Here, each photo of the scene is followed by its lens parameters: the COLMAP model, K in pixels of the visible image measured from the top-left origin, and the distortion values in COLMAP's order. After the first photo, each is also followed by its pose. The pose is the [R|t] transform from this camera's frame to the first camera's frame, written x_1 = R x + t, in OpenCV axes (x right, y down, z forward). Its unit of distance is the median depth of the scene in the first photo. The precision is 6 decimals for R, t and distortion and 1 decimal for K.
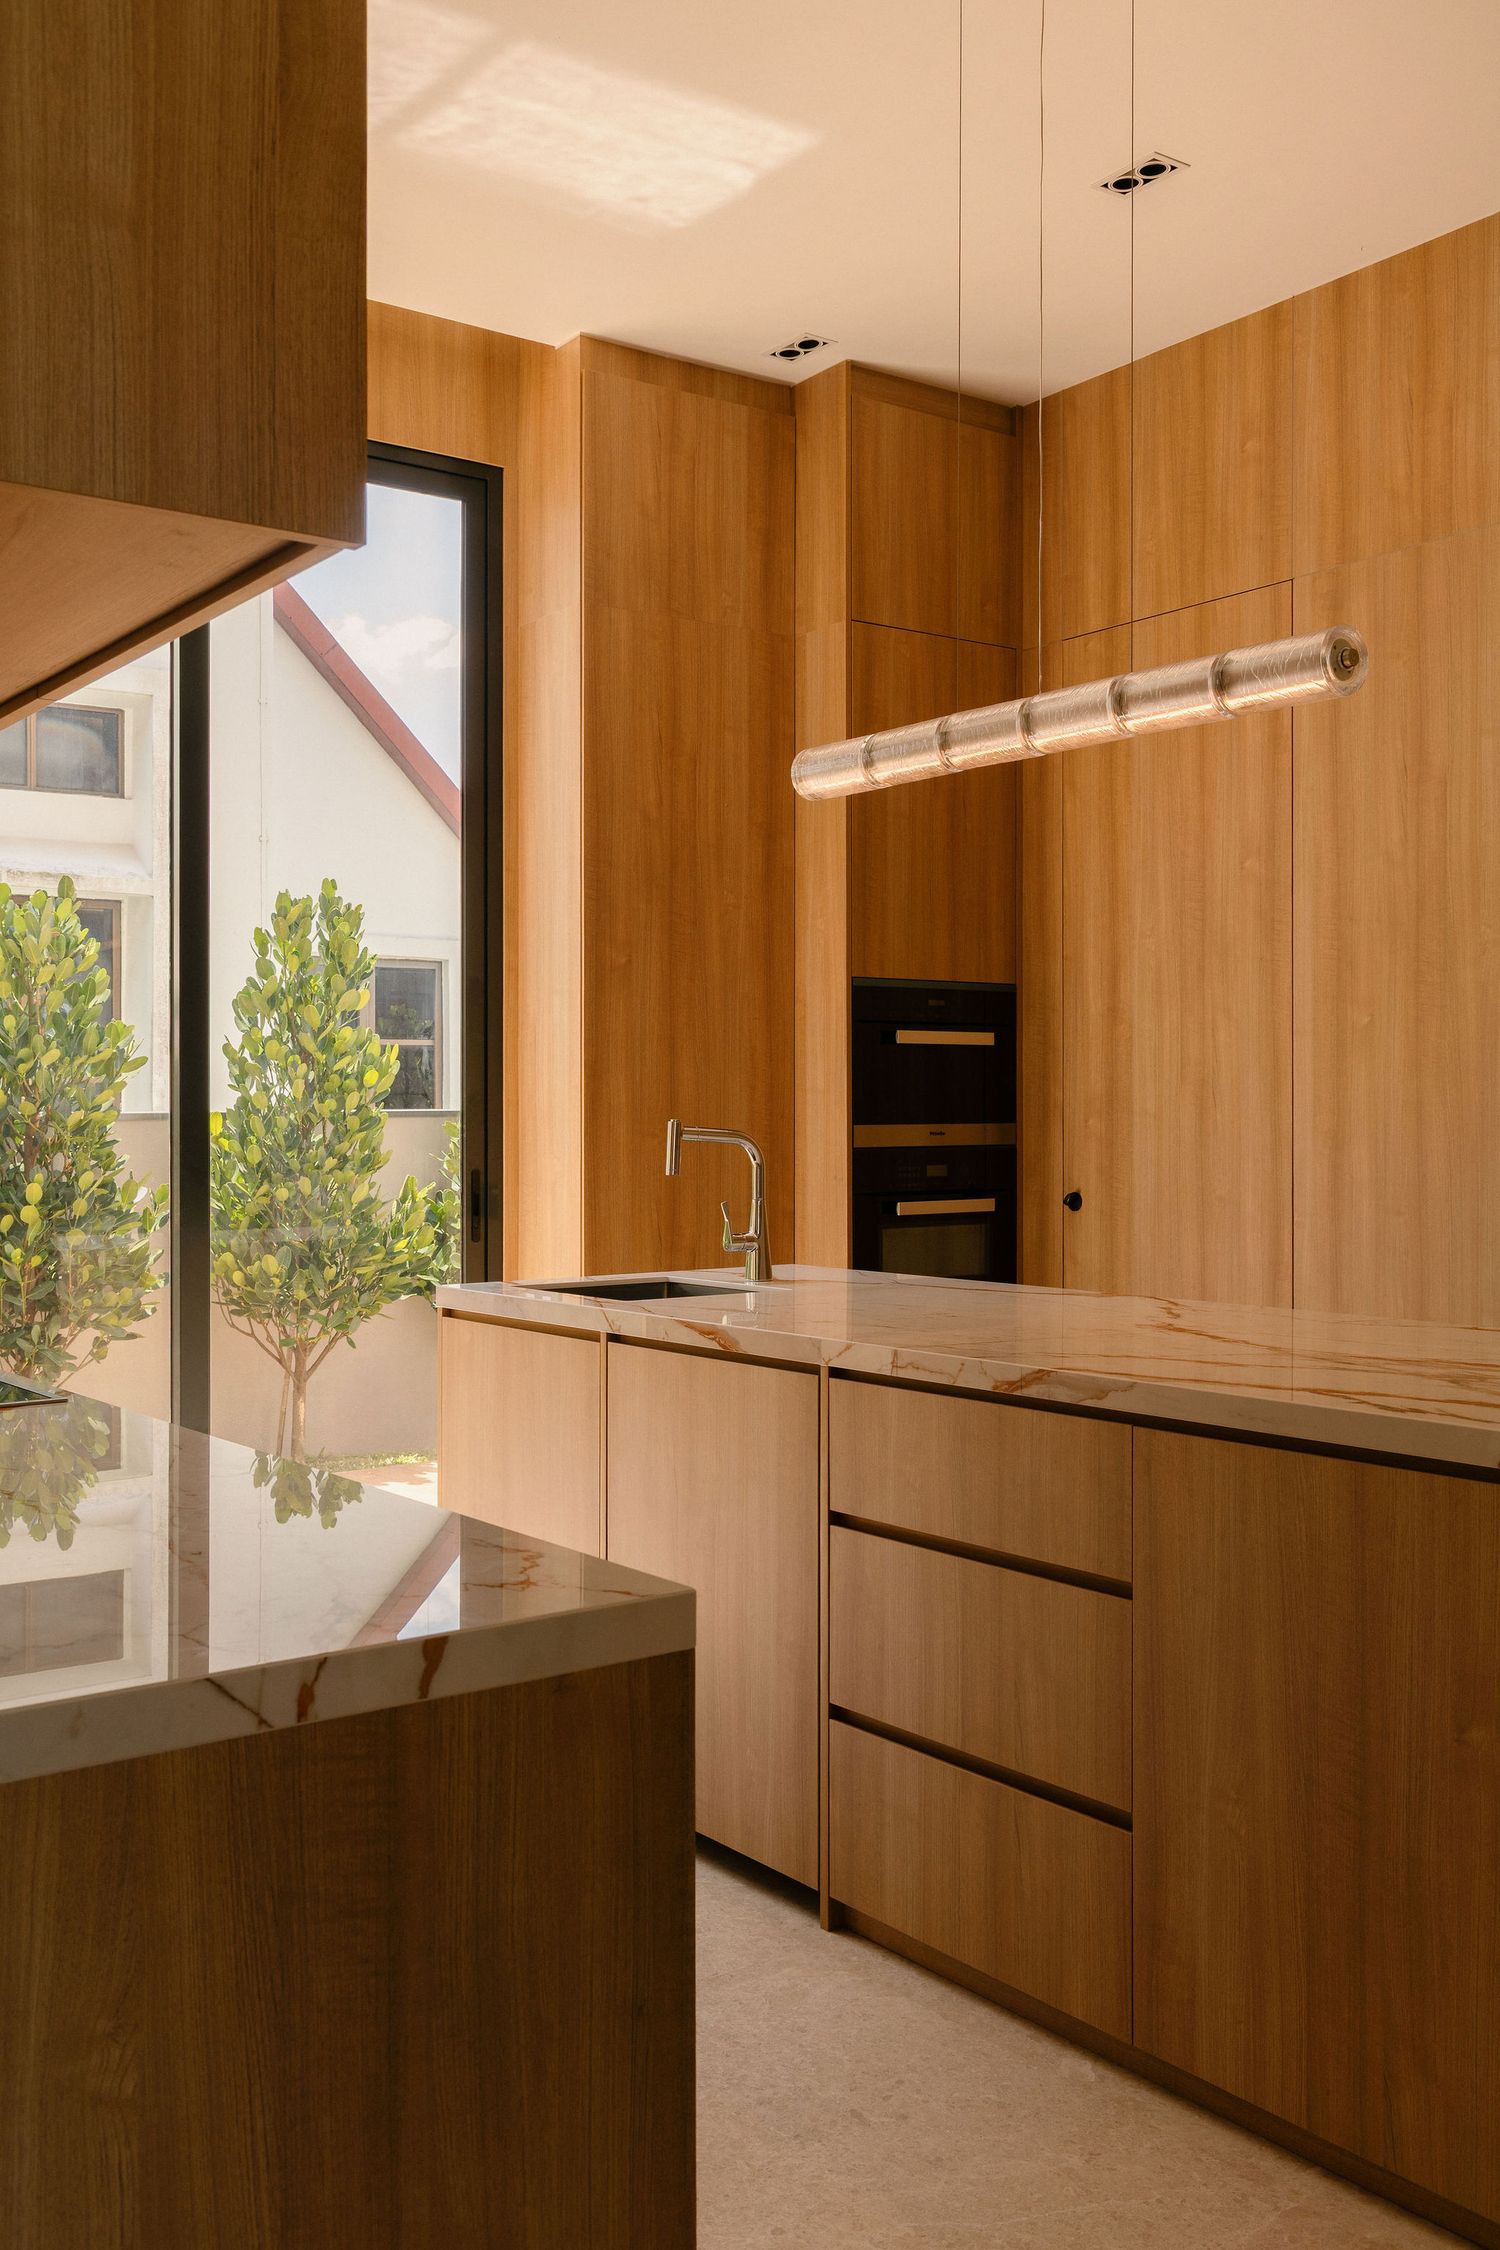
lens RADIAL K [[2018.1, 0, 750.8], [0, 2018.1, 1116.6], [0, 0, 1]] dist [0.005130, -0.005684]
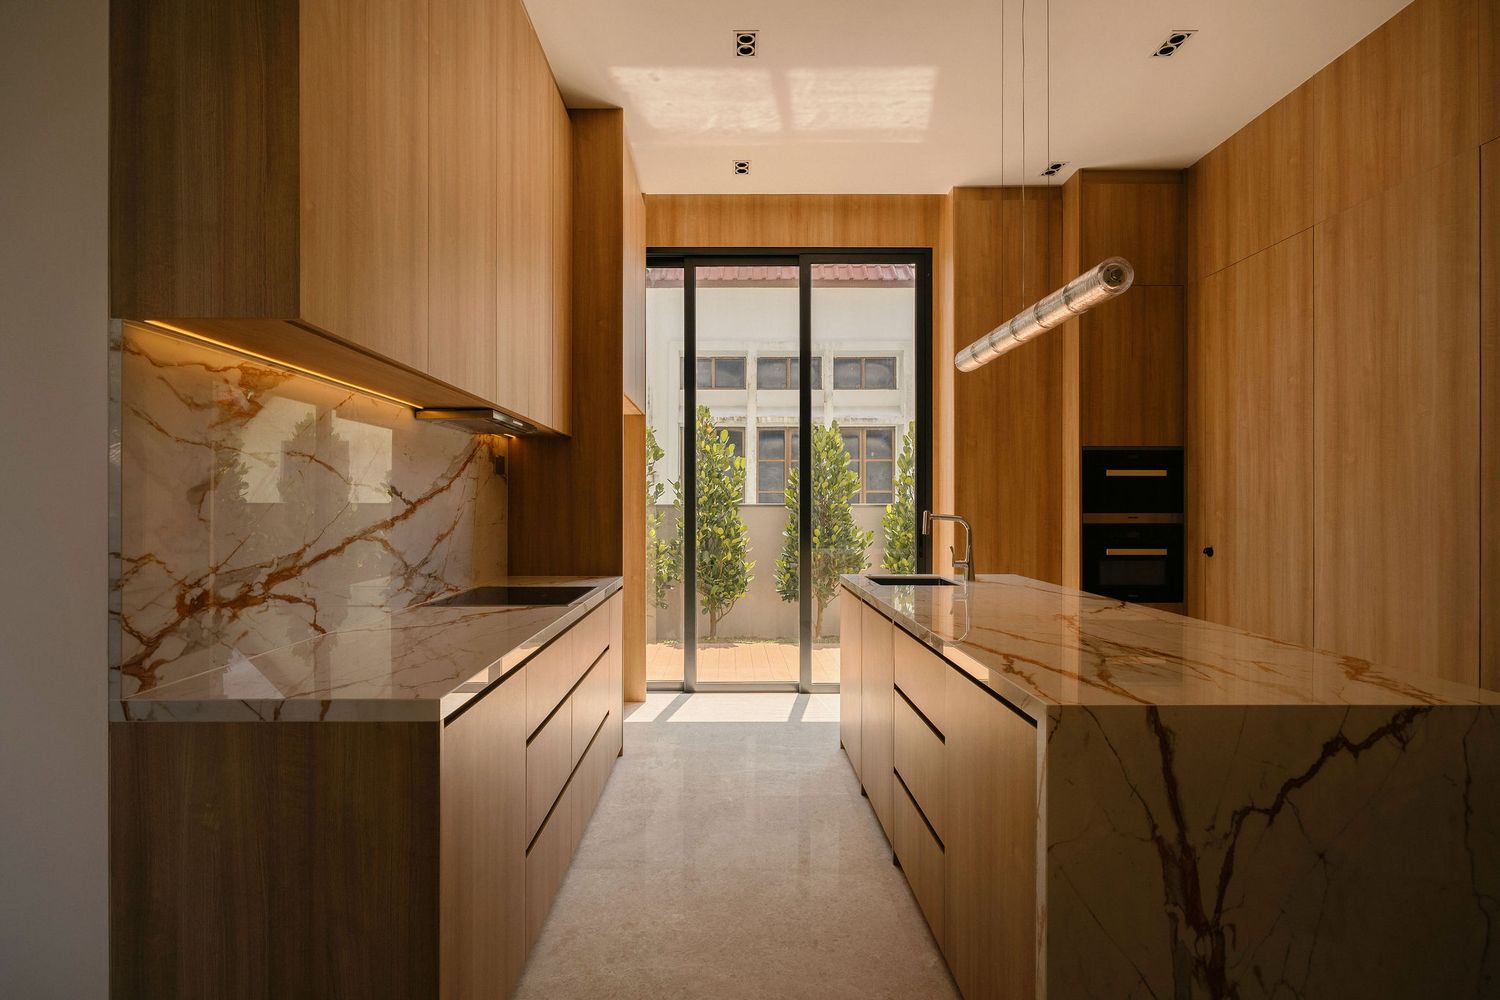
lens RADIAL K [[740.9, 0, 744.2], [0, 740.9, 504.0], [0, 0, 1]] dist [-0.001140, -0.000278]
pose [[0.810294, 0.006641, -0.585986, 0.233196], [-0.006243, 0.999977, 0.002700, -0.005839], [0.585991, 0.001471, 0.810316, 0.126571]]
